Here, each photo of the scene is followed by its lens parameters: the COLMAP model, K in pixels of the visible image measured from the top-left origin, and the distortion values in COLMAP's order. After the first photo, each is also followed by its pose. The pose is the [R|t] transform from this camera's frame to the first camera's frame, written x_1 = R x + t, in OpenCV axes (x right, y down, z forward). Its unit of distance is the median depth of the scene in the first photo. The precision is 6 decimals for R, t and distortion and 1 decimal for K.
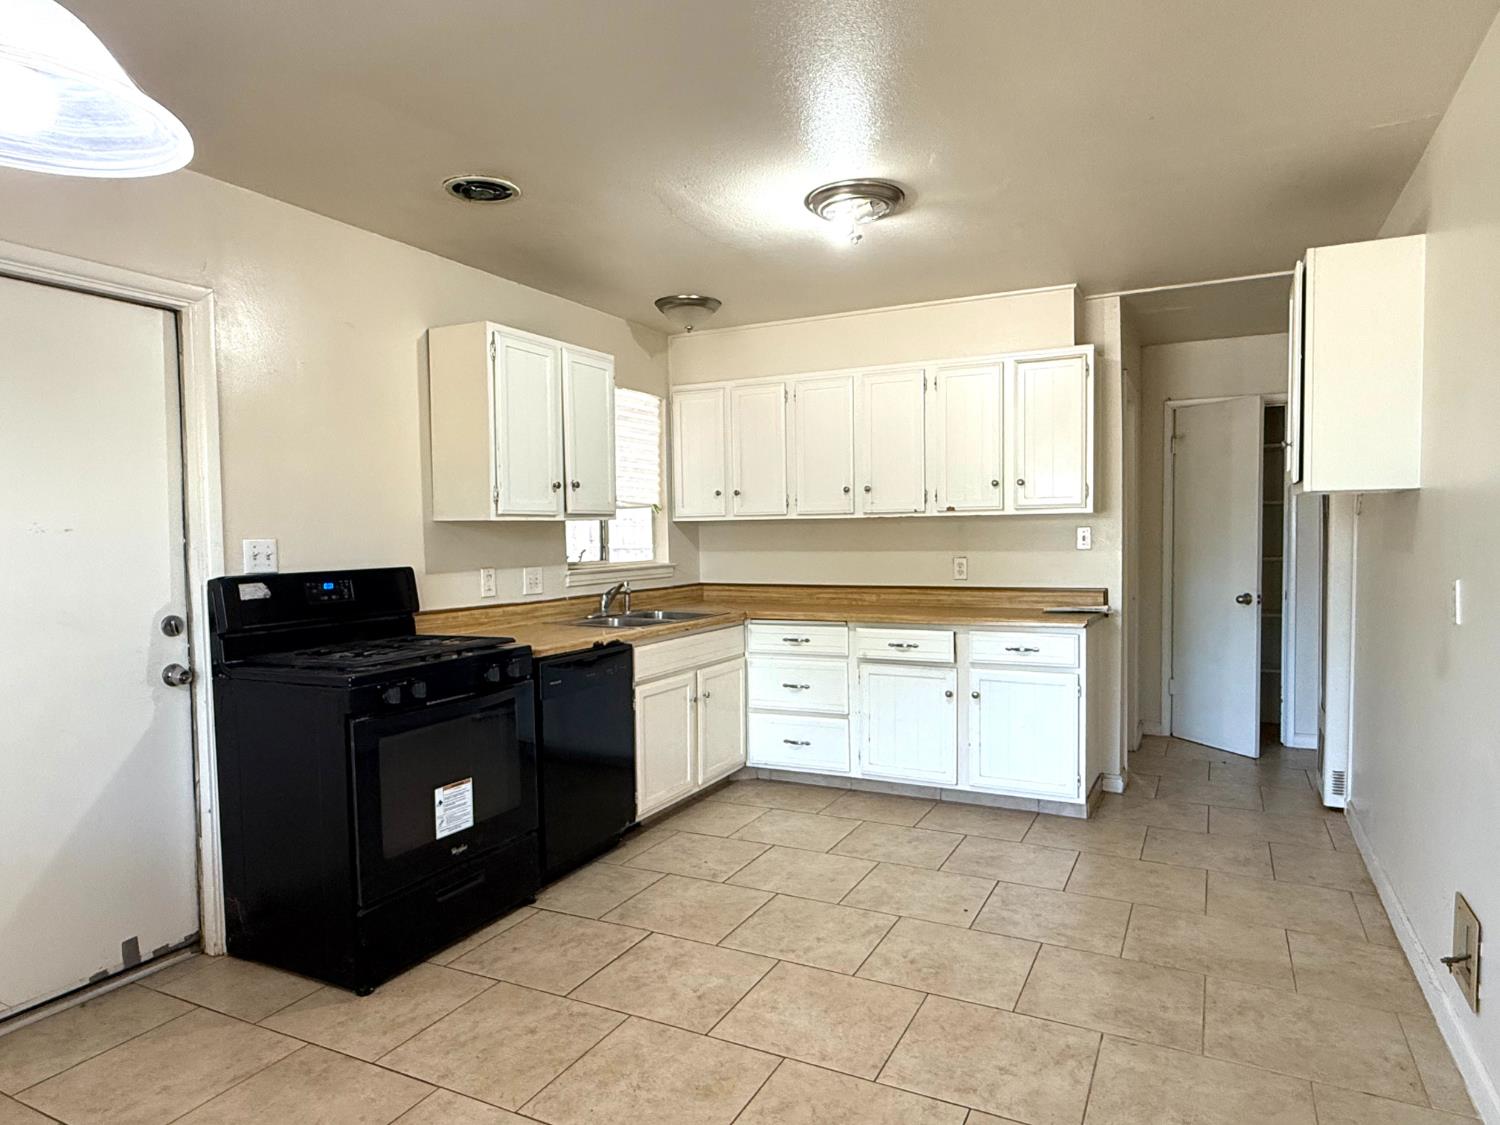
lens RADIAL K [[912.4, 0, 754.0], [0, 912.4, 573.3], [0, 0, 1]] dist [-0.000940, -0.000554]
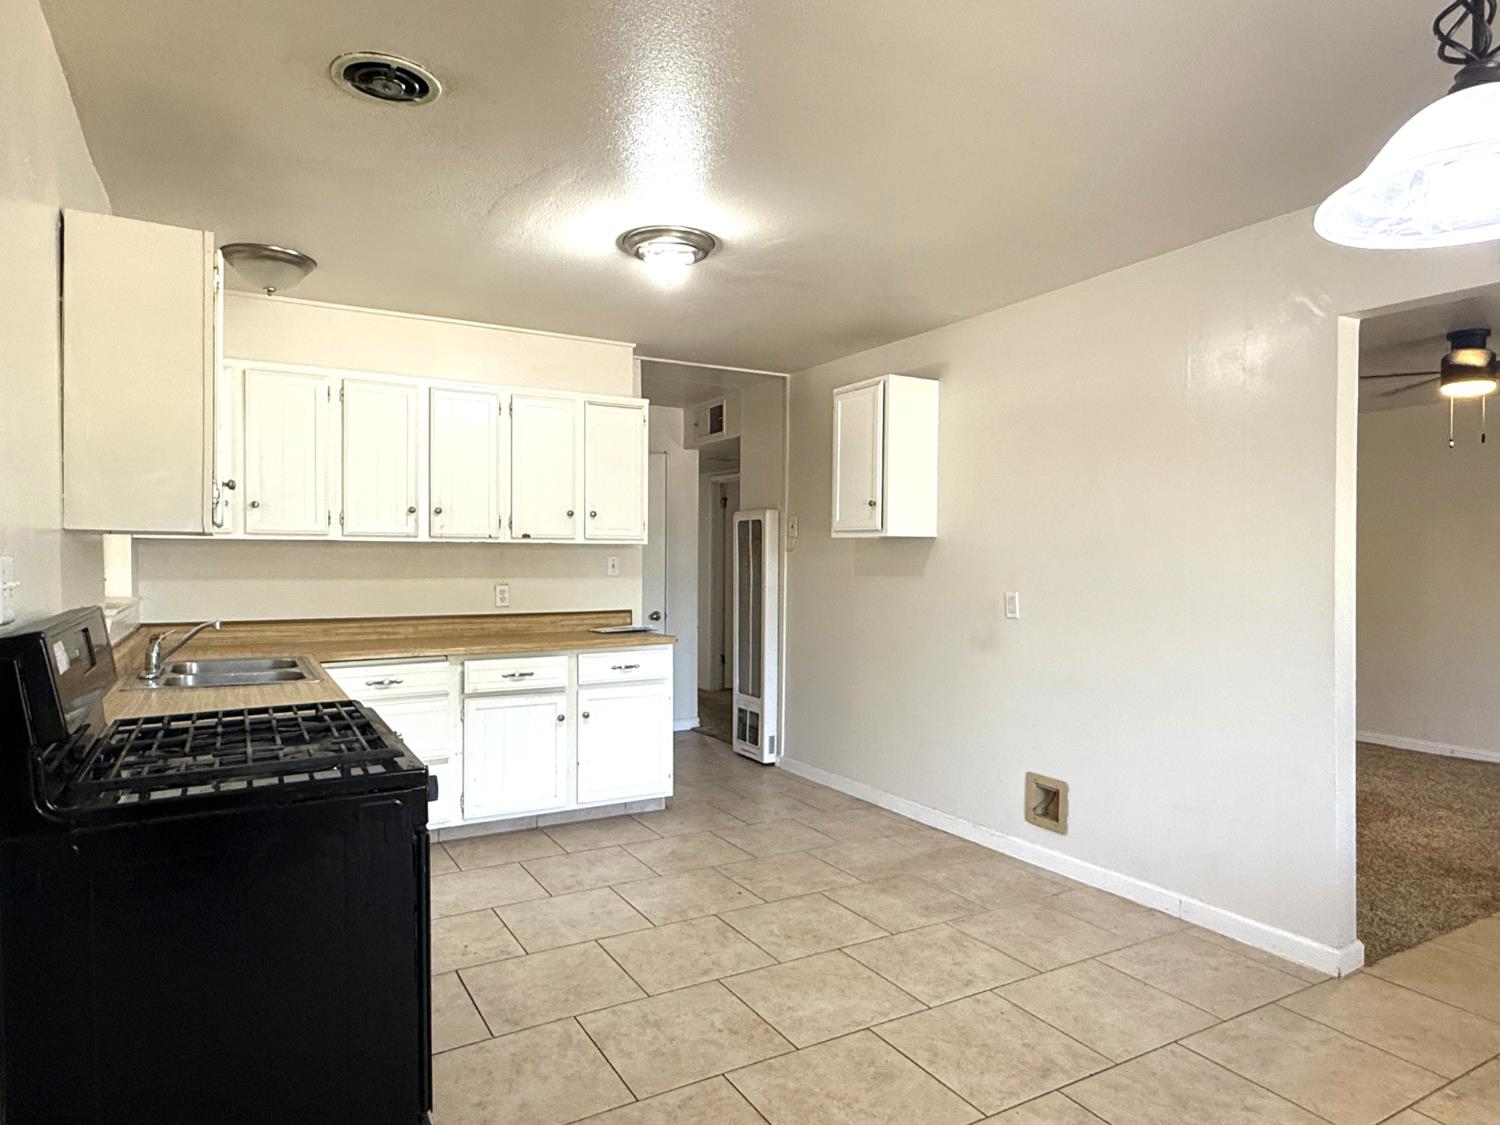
lens RADIAL K [[911.6, 0, 746.9], [0, 911.6, 573.0], [0, 0, 1]] dist [-0.000428, 0.001344]
pose [[0.545847, 0.001639, 0.837883, -0.637393], [0.024980, 0.999522, -0.018228, -0.006918], [-0.837512, 0.030880, 0.545545, 0.321555]]
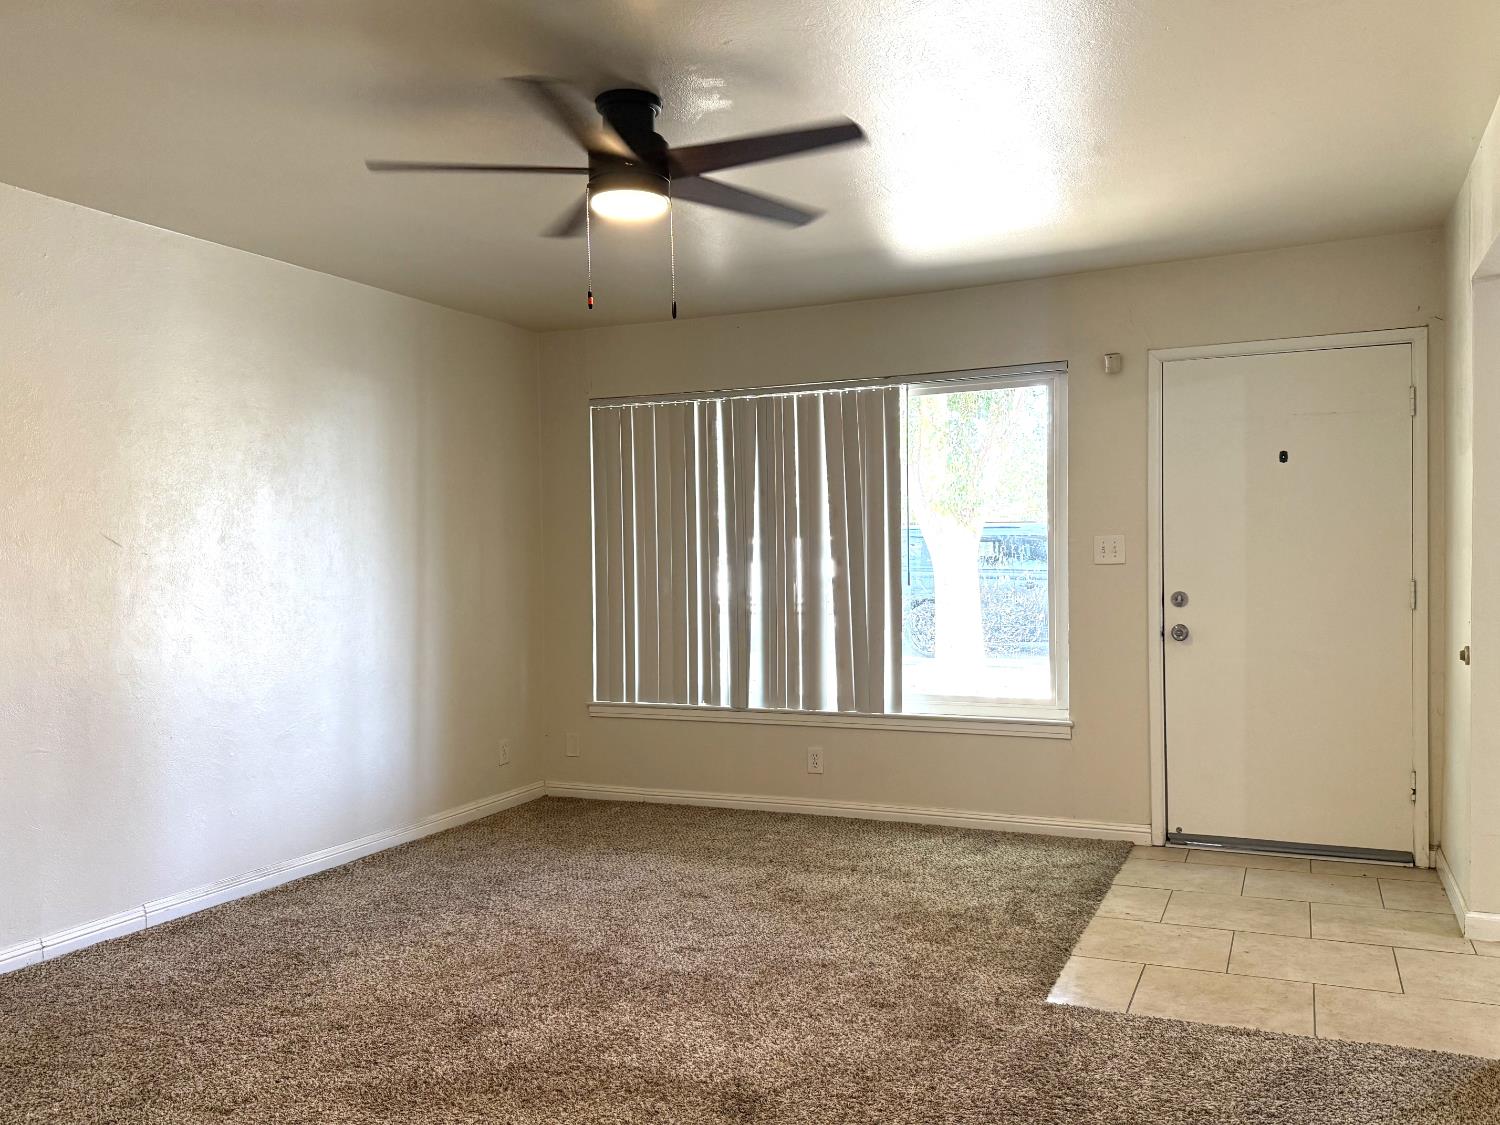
lens RADIAL K [[1218.1, 0, 726.8], [0, 1218.1, 560.1], [0, 0, 1]] dist [0.162421, -0.263231]
pose [[-0.998743, 0.028601, -0.041171, 0.943959], [0.026196, 0.997984, 0.057812, -0.052217], [0.042742, 0.056661, -0.997478, 1.124794]]
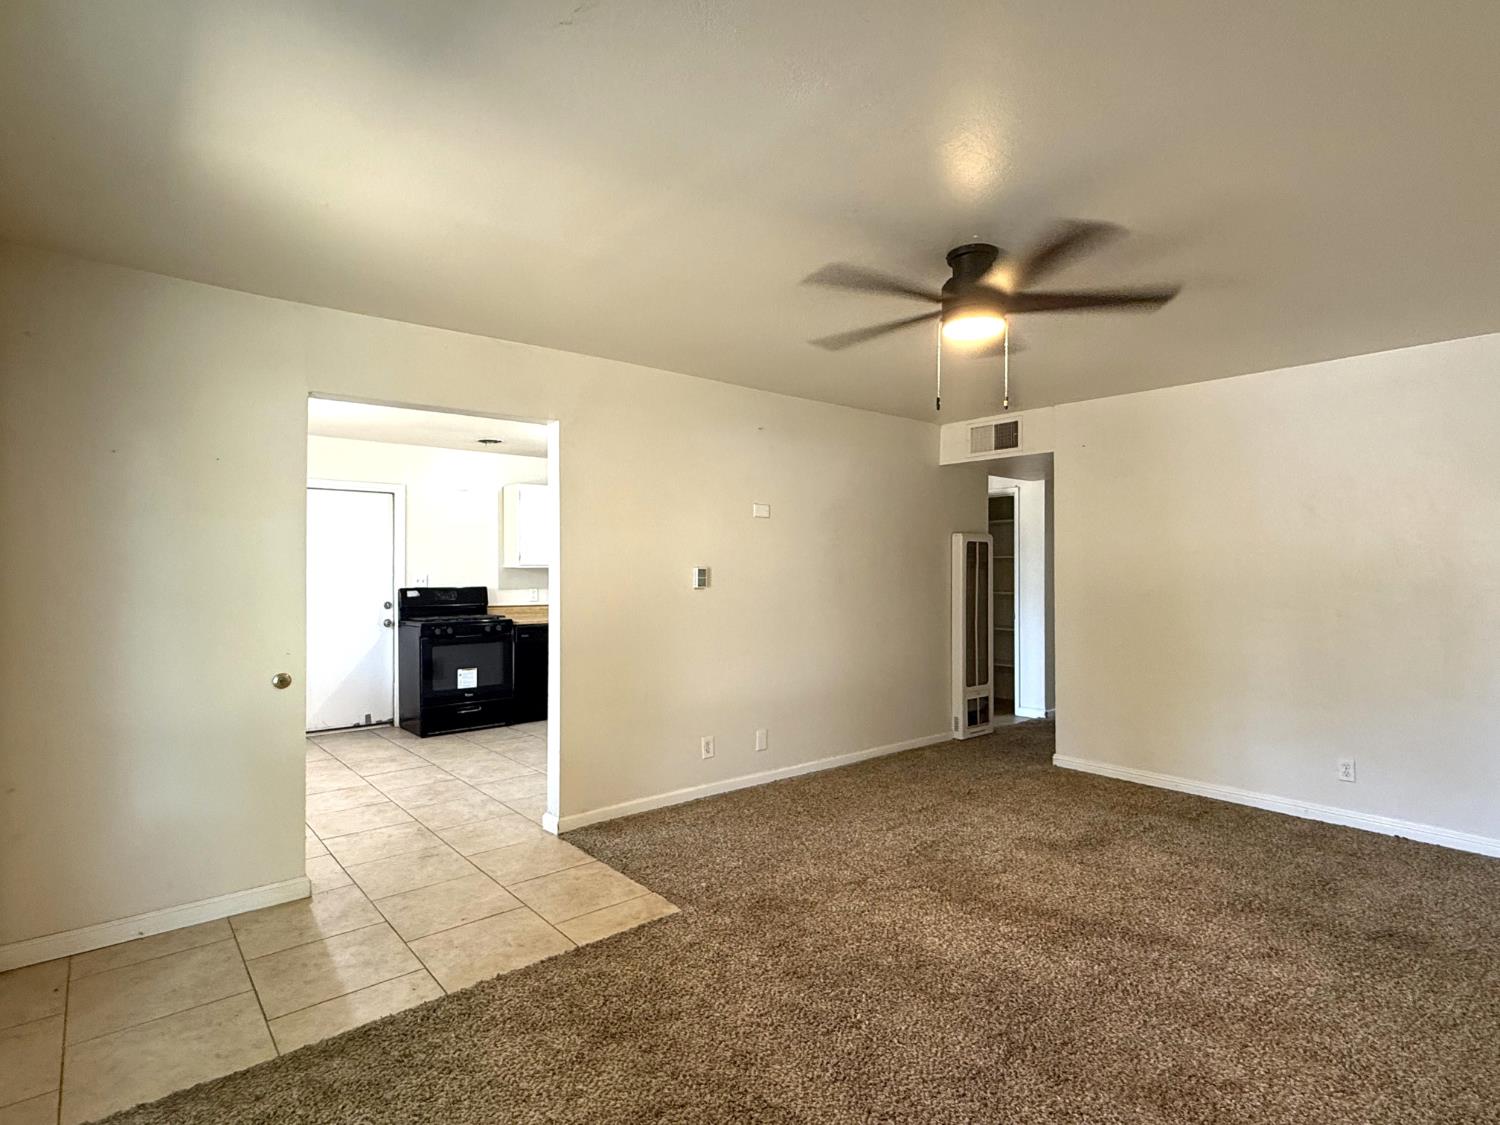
lens RADIAL K [[779.7, 0, 750.0], [0, 779.7, 562.5], [0, 0, 1]] dist [0.000881, 0.000056]
pose [[0.919127, 0.003751, -0.393944, 1.074148], [-0.025090, 0.998482, -0.049030, 0.012824], [0.393162, 0.054949, 0.917826, -0.621830]]
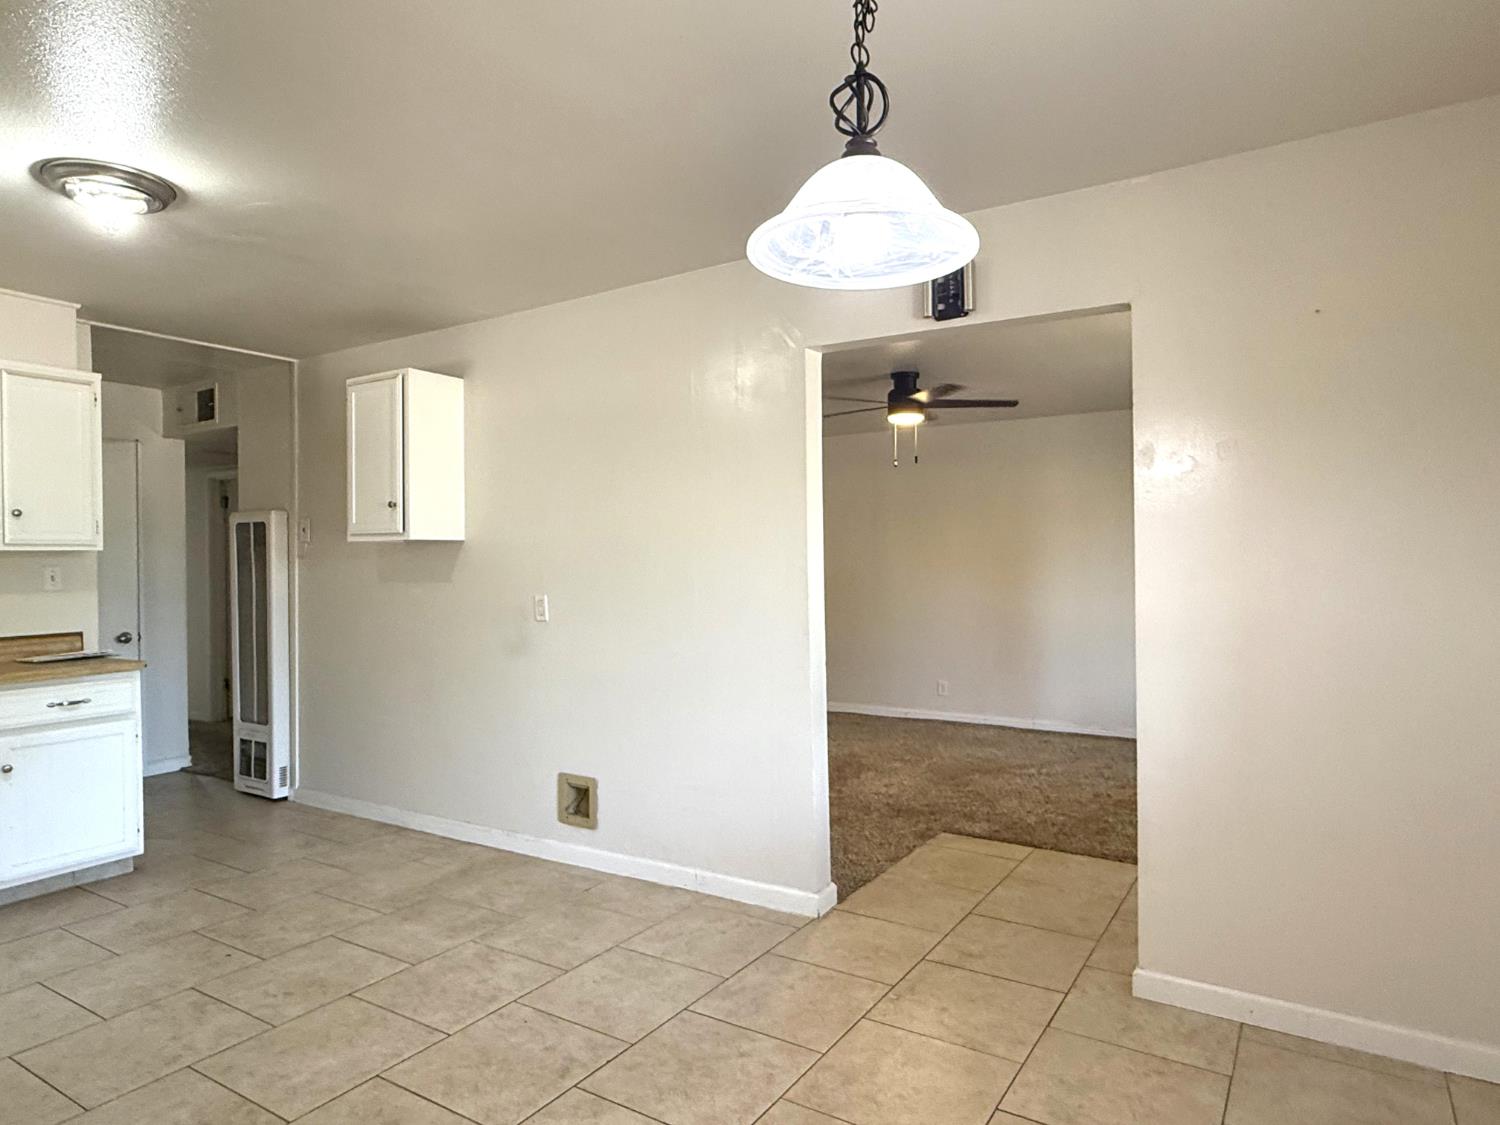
lens RADIAL K [[912.5, 0, 752.3], [0, 912.5, 567.8], [0, 0, 1]] dist [0.000404, 0.001928]
pose [[0.093445, 0.005730, 0.995608, -0.614451], [0.053420, 0.998514, -0.010760, -0.002867], [-0.994190, 0.054190, 0.093000, 0.294527]]
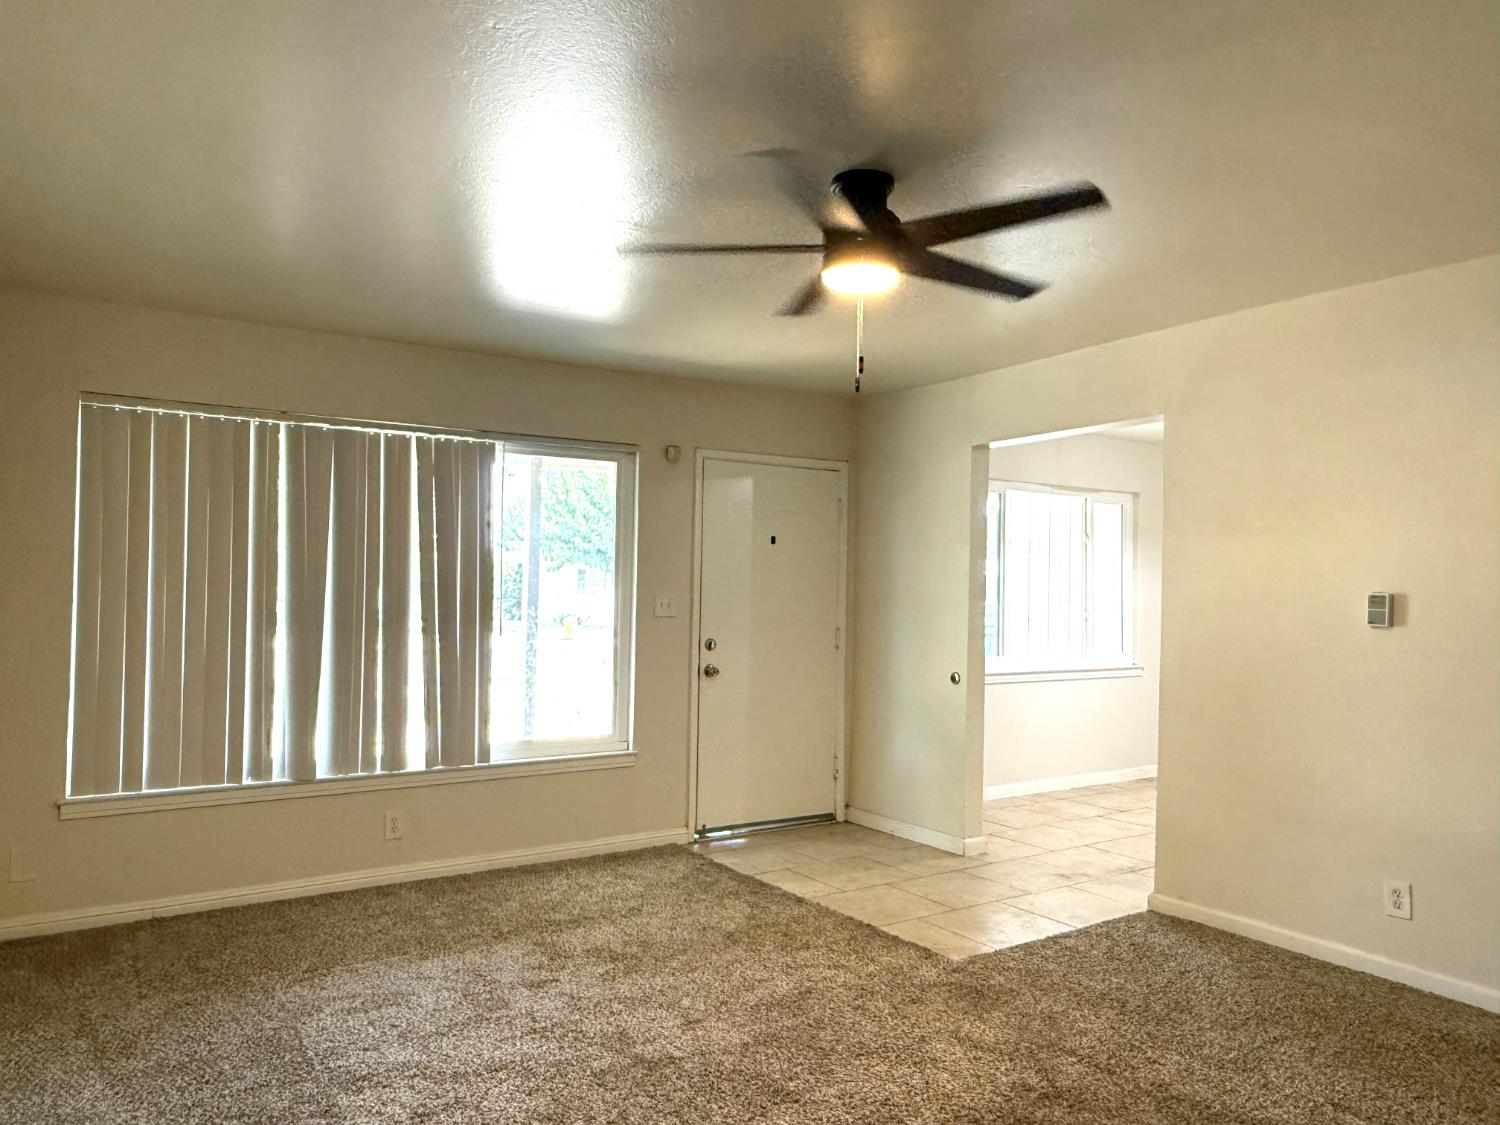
lens RADIAL K [[1045.2, 0, 750.0], [0, 1045.2, 562.5], [0, 0, 1]] dist [-0.003227, -0.003984]
pose [[-0.498689, -0.017338, -0.866607, 1.710888], [-0.050362, 0.998690, 0.009001, -0.048924], [0.865316, 0.048133, -0.498910, 0.508414]]
